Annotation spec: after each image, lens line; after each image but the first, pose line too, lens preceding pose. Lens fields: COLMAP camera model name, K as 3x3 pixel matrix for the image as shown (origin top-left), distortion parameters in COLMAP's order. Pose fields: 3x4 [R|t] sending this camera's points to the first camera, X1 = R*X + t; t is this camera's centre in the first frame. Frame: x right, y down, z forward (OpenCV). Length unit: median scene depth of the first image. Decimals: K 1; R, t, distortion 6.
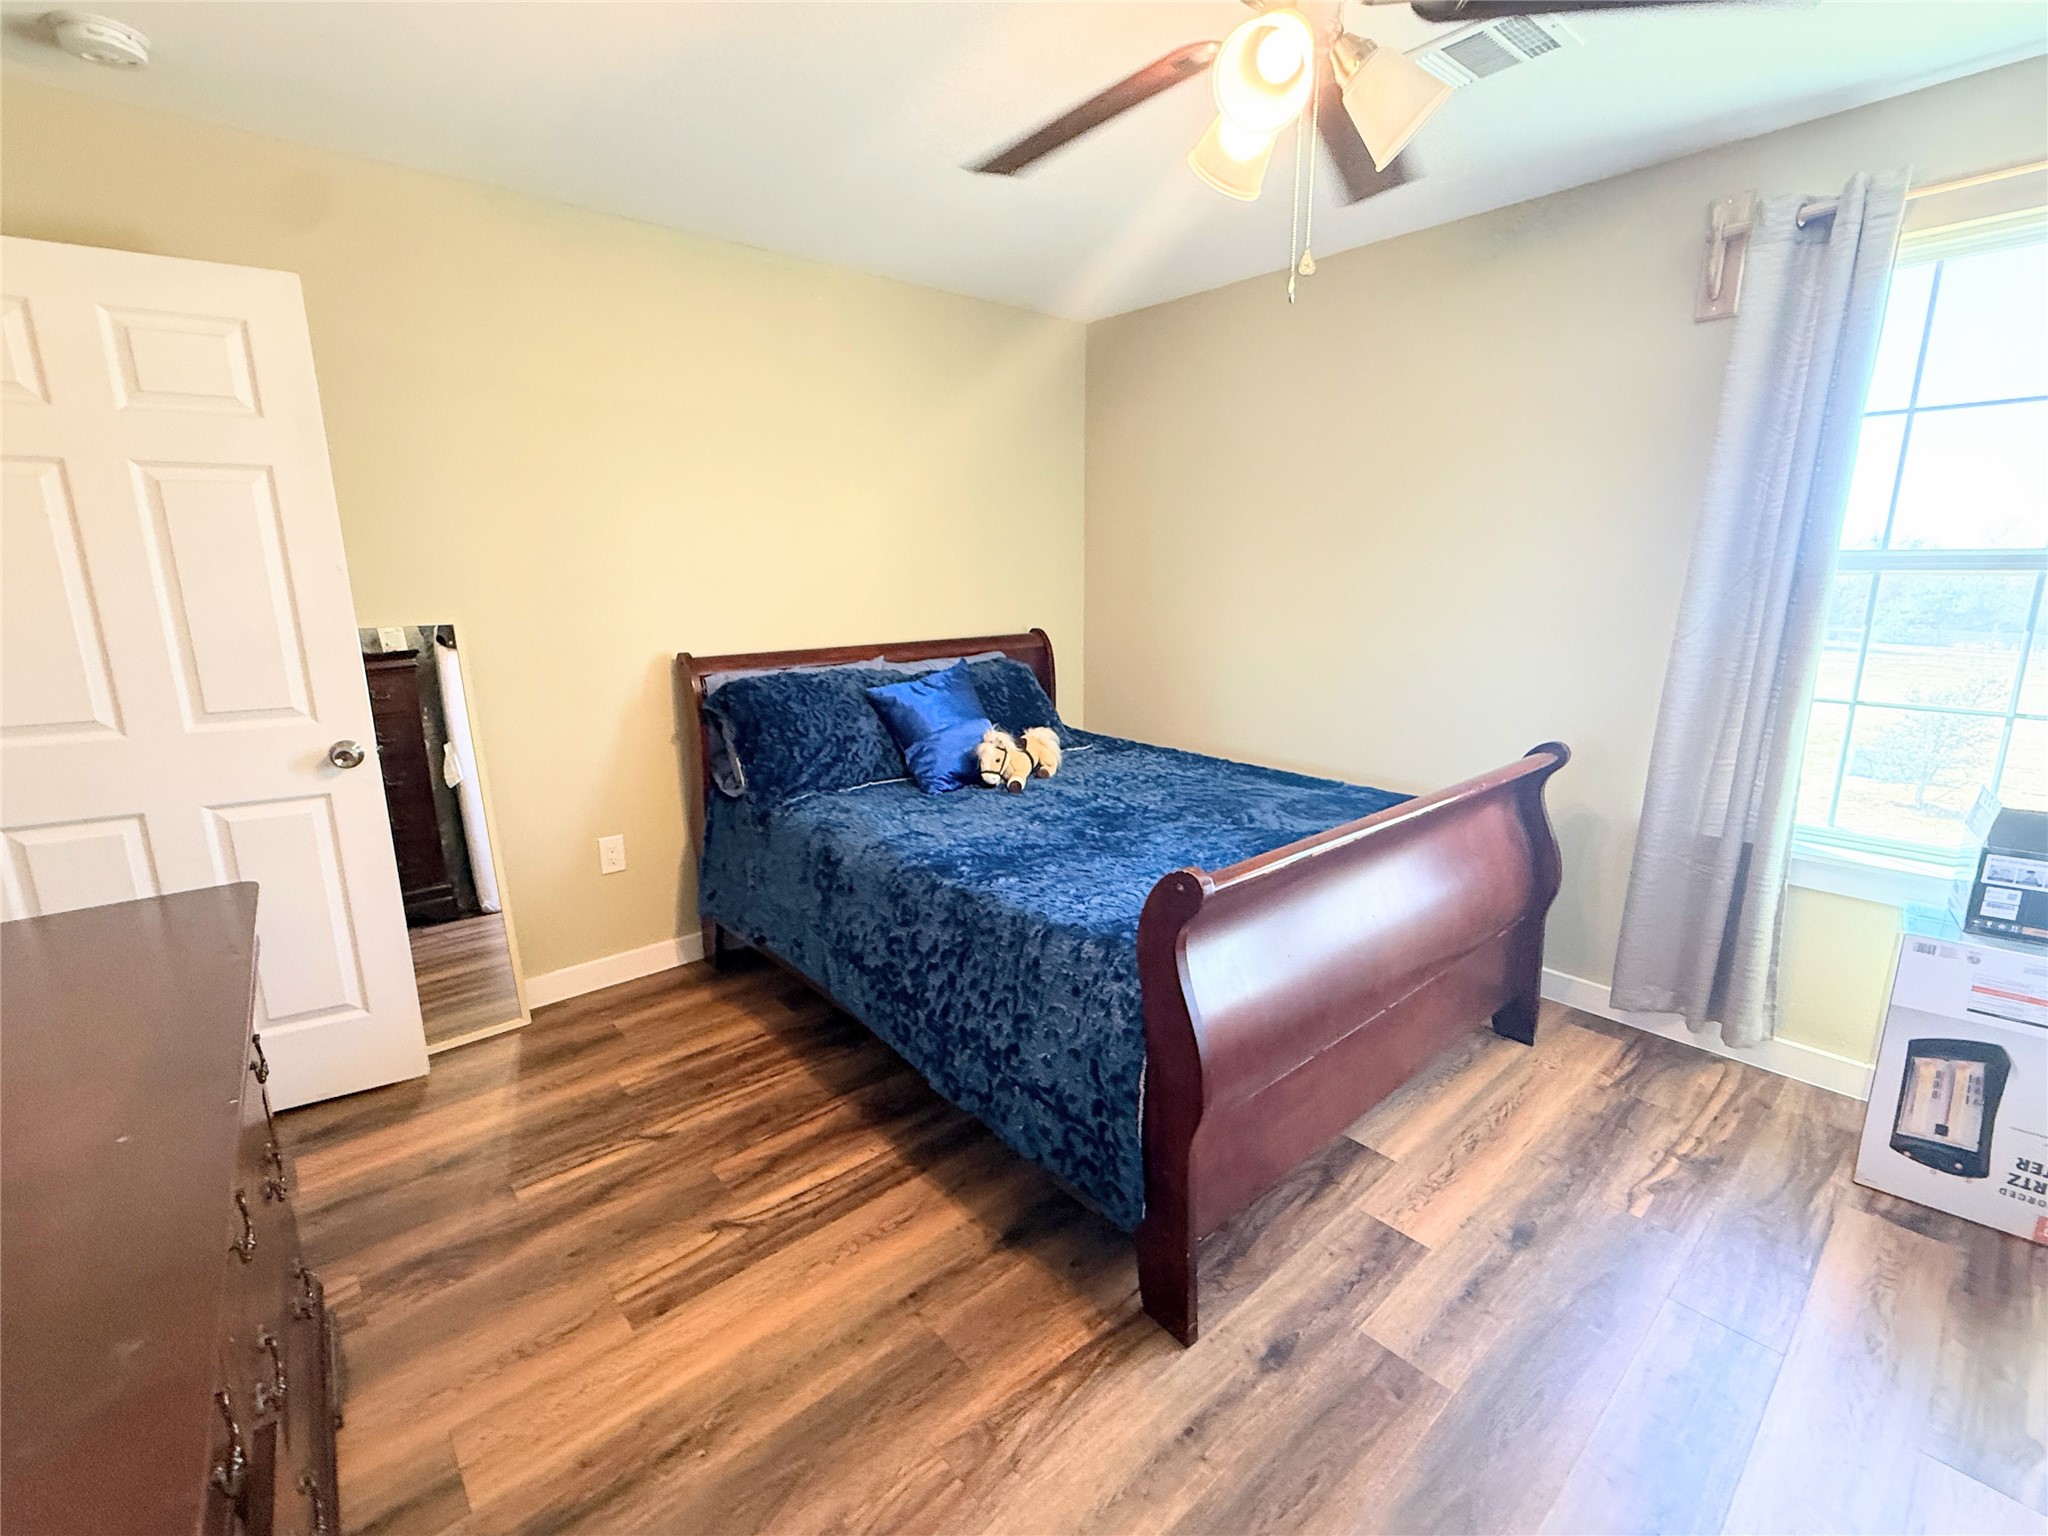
lens RADIAL K [[902.8, 0, 1024.0], [0, 902.8, 768.0], [0, 0, 1]] dist [-0.002817, -0.000635]
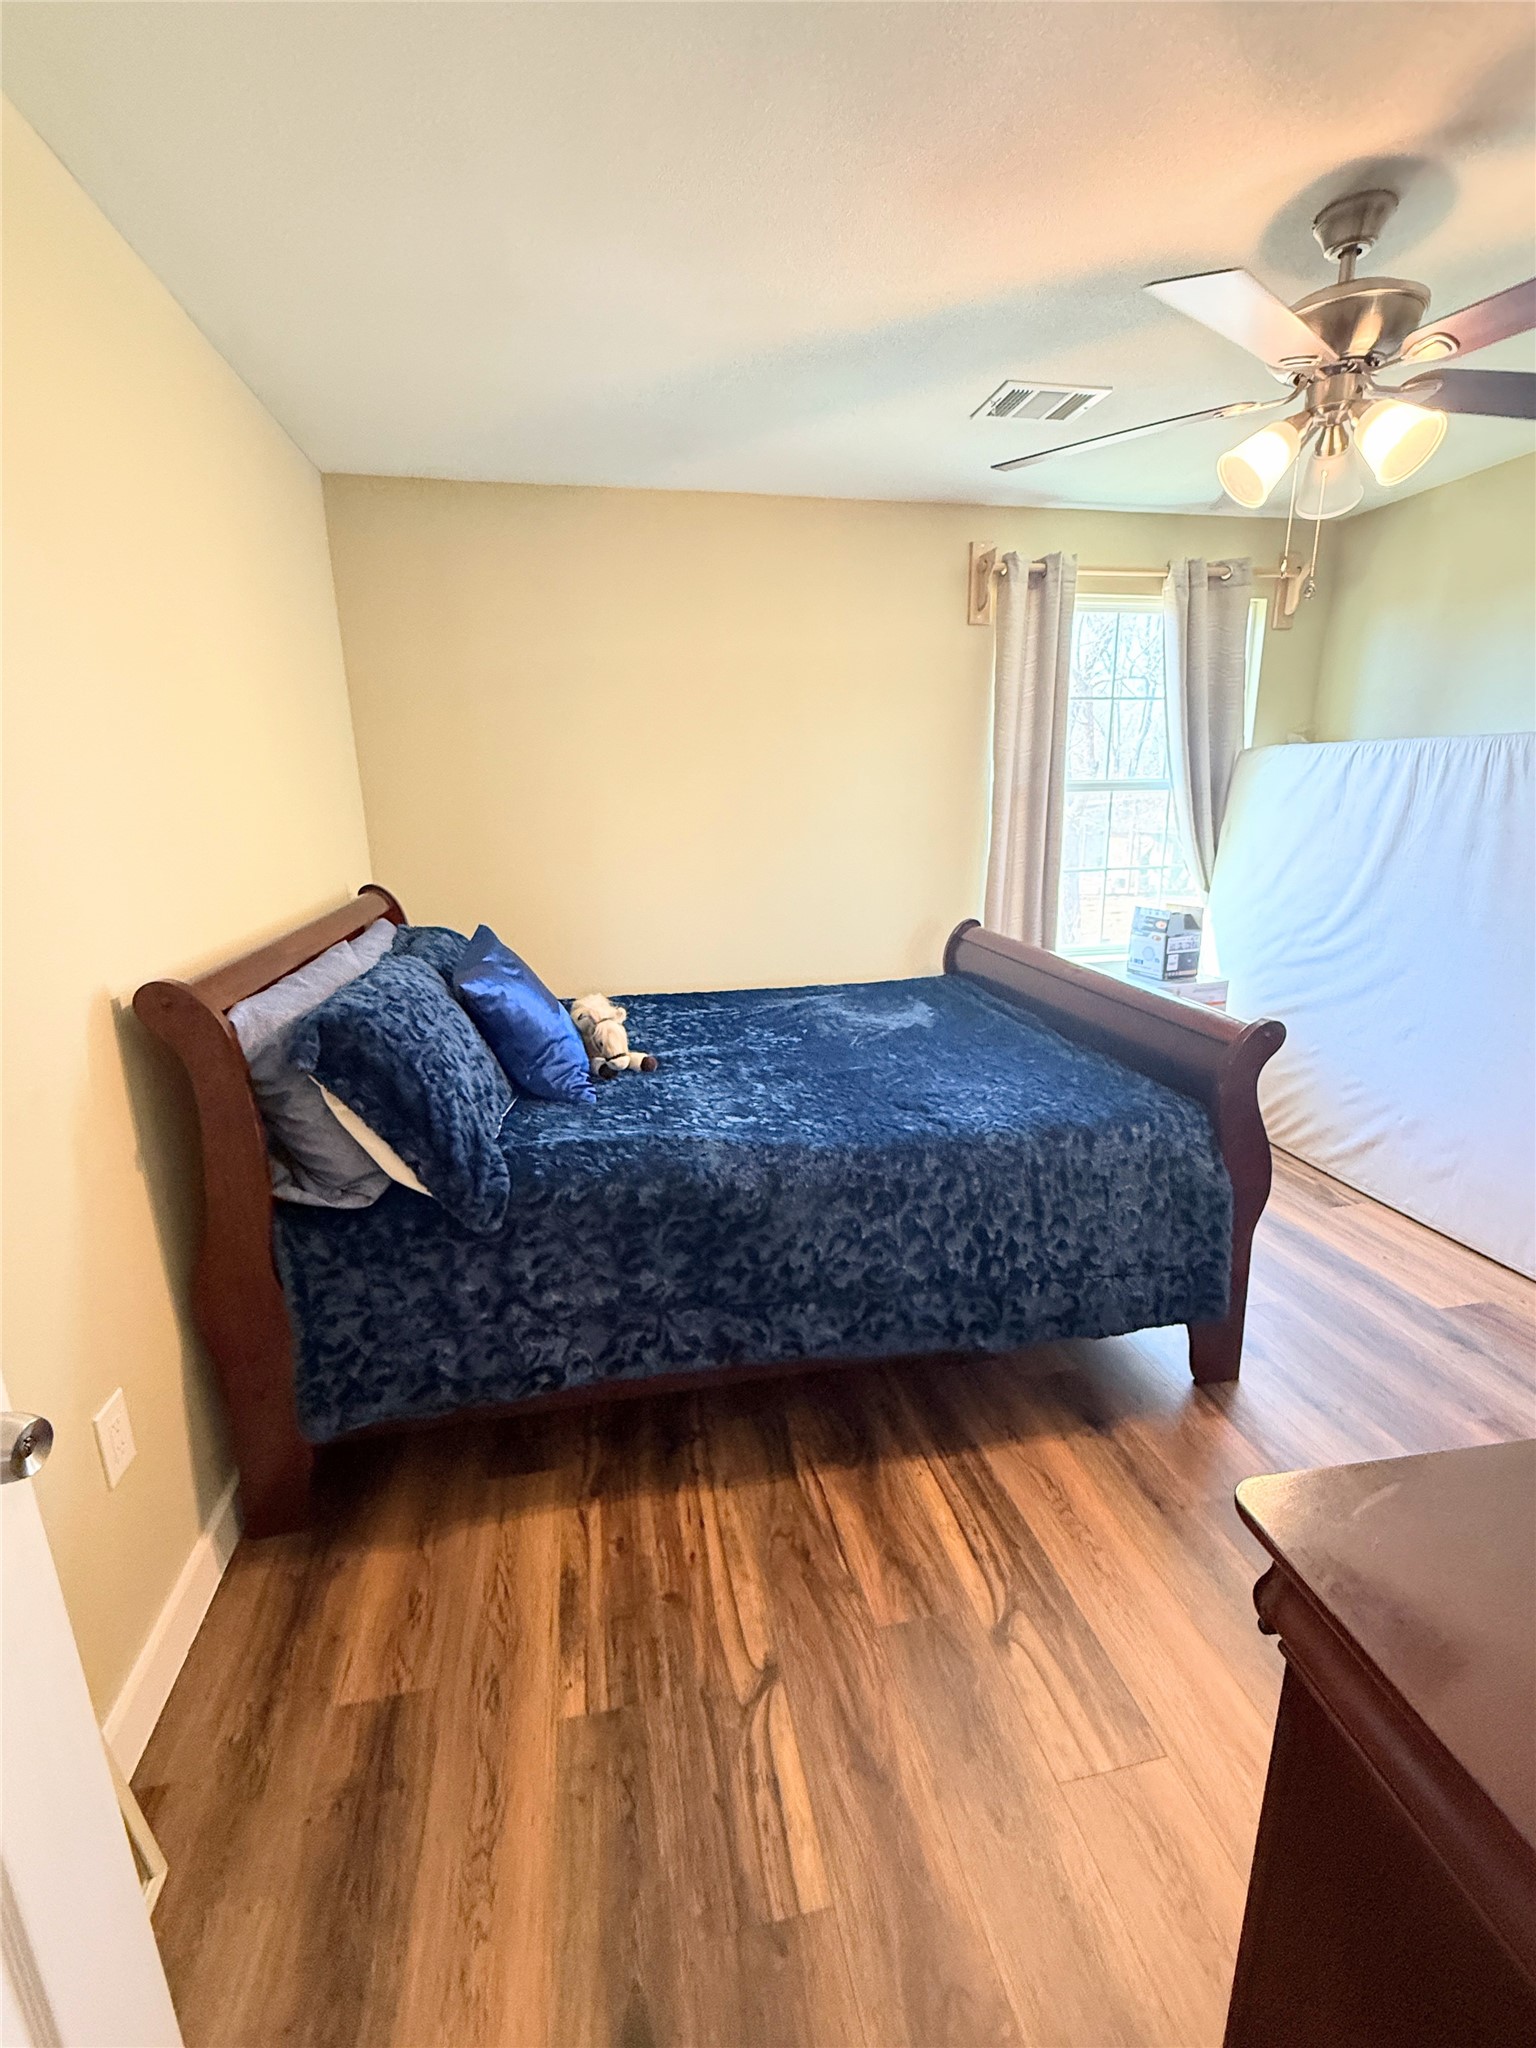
lens RADIAL K [[902.8, 0, 768.0], [0, 902.8, 1024.0], [0, 0, 1]] dist [-0.002817, -0.000635]
pose [[0.492151, -0.223112, 0.841432, -0.882420], [0.205583, 0.969045, 0.136704, -0.145047], [-0.845886, 0.105706, 0.522784, 0.632220]]
